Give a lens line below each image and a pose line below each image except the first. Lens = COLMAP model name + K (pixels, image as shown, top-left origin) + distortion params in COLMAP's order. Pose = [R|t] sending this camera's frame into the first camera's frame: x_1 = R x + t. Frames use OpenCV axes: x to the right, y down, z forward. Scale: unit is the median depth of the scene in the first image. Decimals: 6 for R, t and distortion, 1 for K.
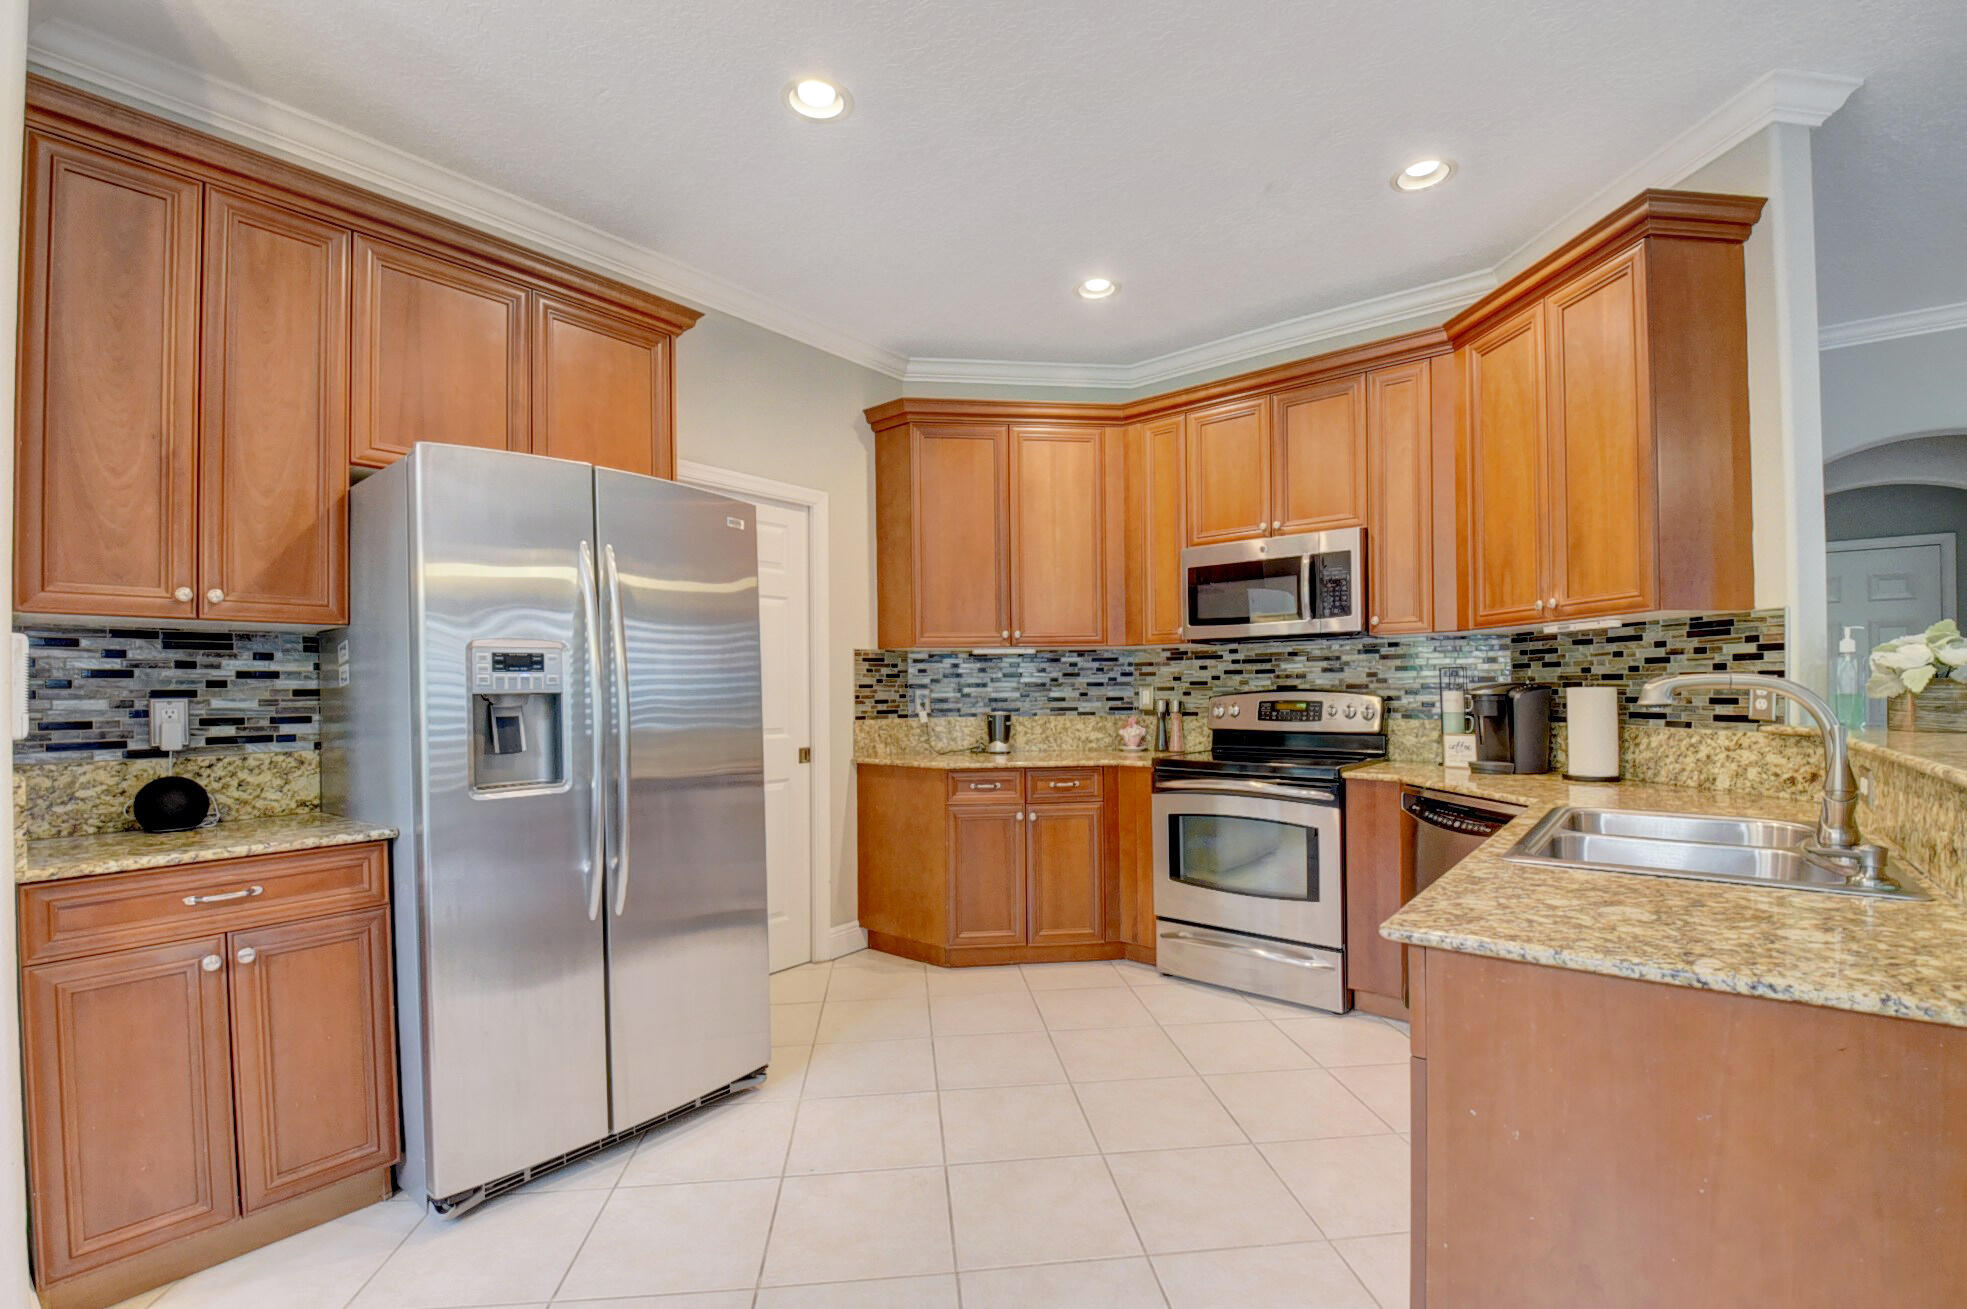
lens RADIAL K [[879.3, 0, 977.6], [0, 879.3, 683.9], [0, 0, 1]] dist [0.015760, -0.022125]
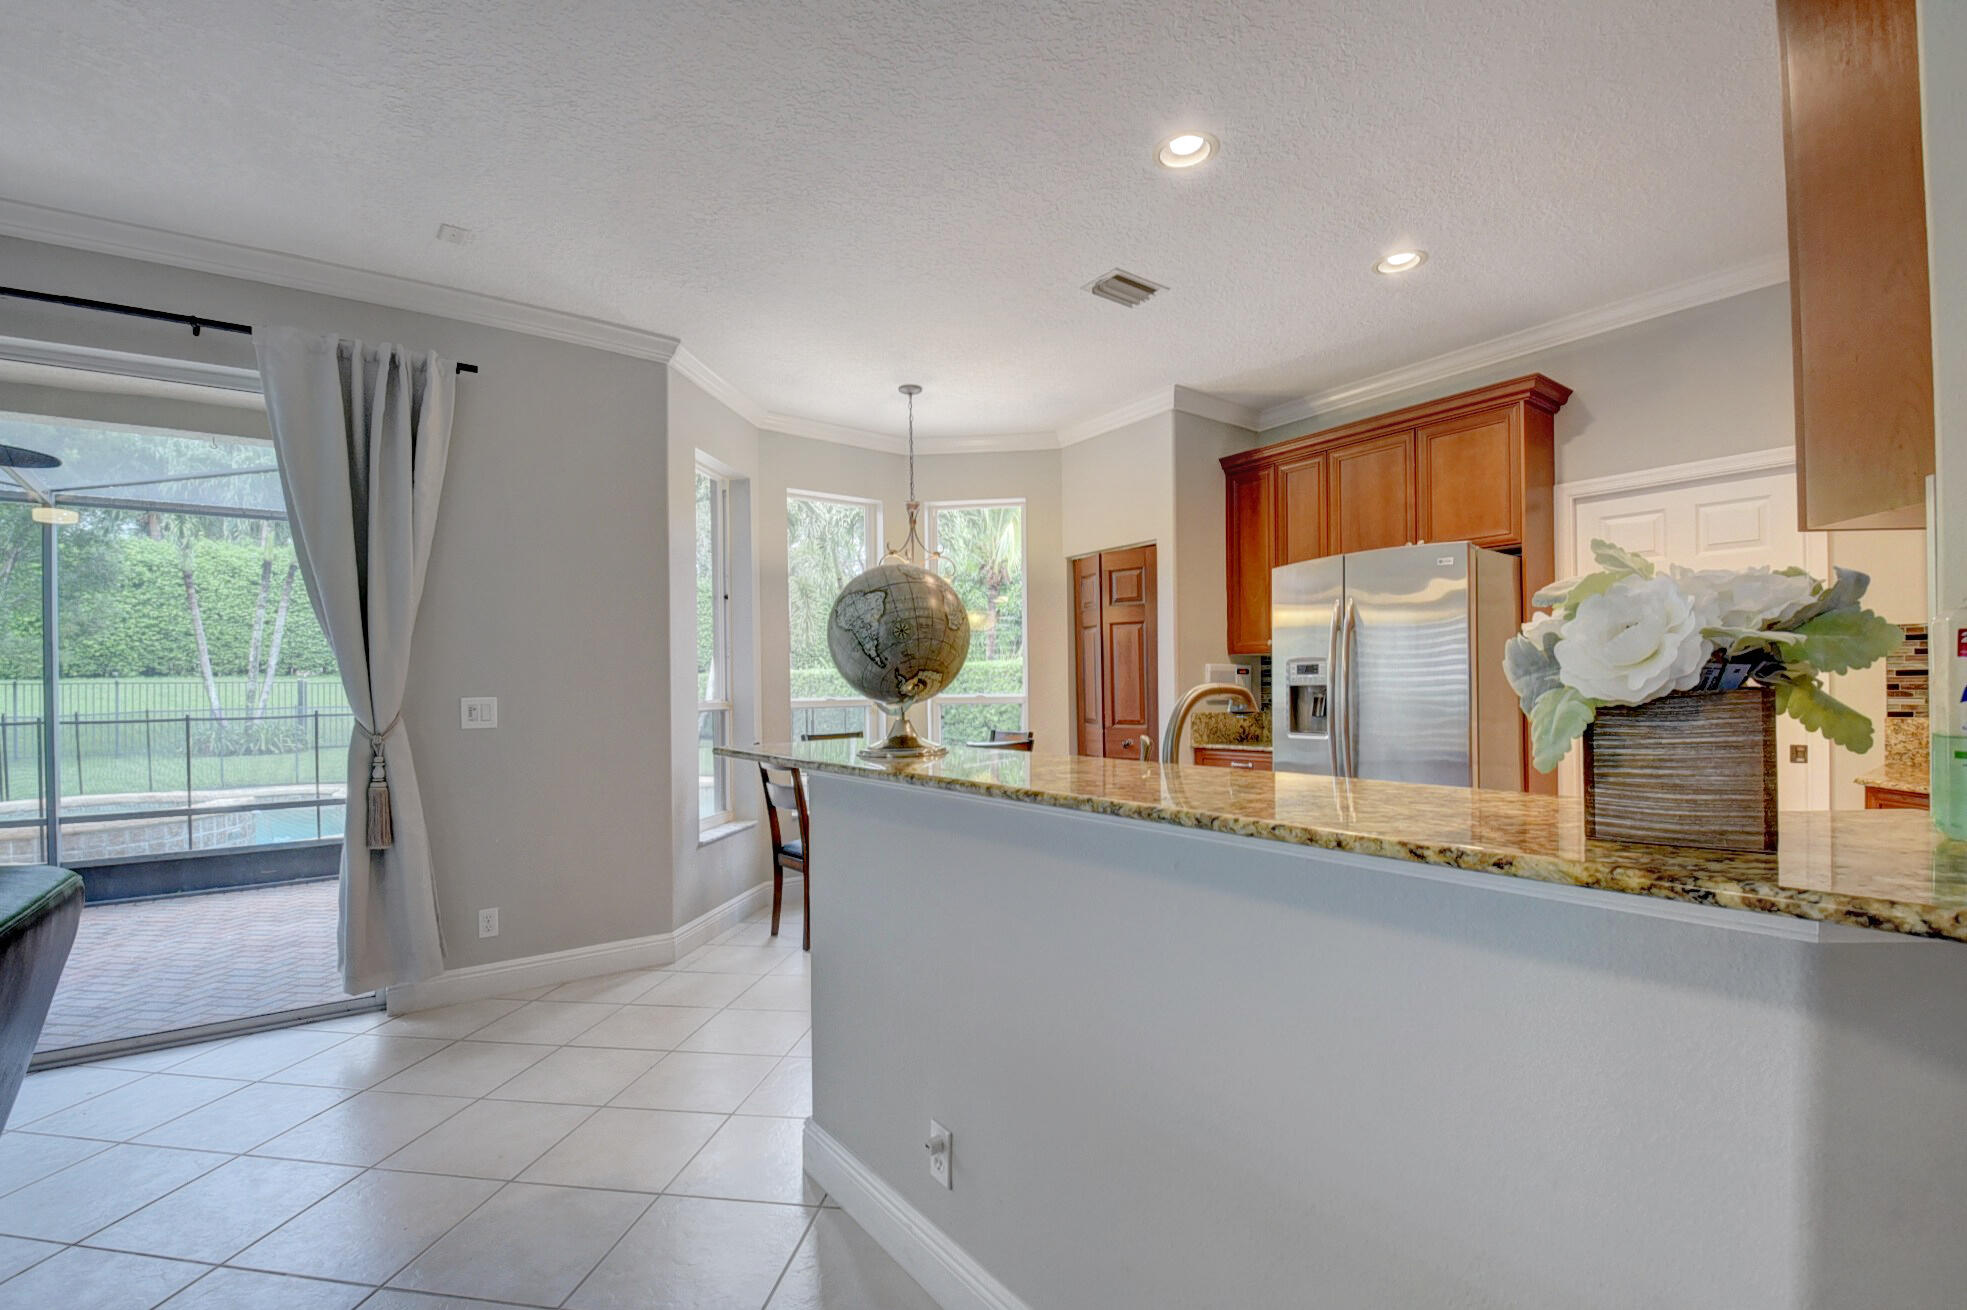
lens RADIAL K [[879.3, 0, 977.6], [0, 879.3, 684.4], [0, 0, 1]] dist [0.015760, -0.022125]
pose [[-0.252488, 0.009916, -0.967549, 1.621573], [0.021754, 0.999753, 0.004569, -0.017052], [0.967356, -0.019895, -0.252641, 0.816310]]
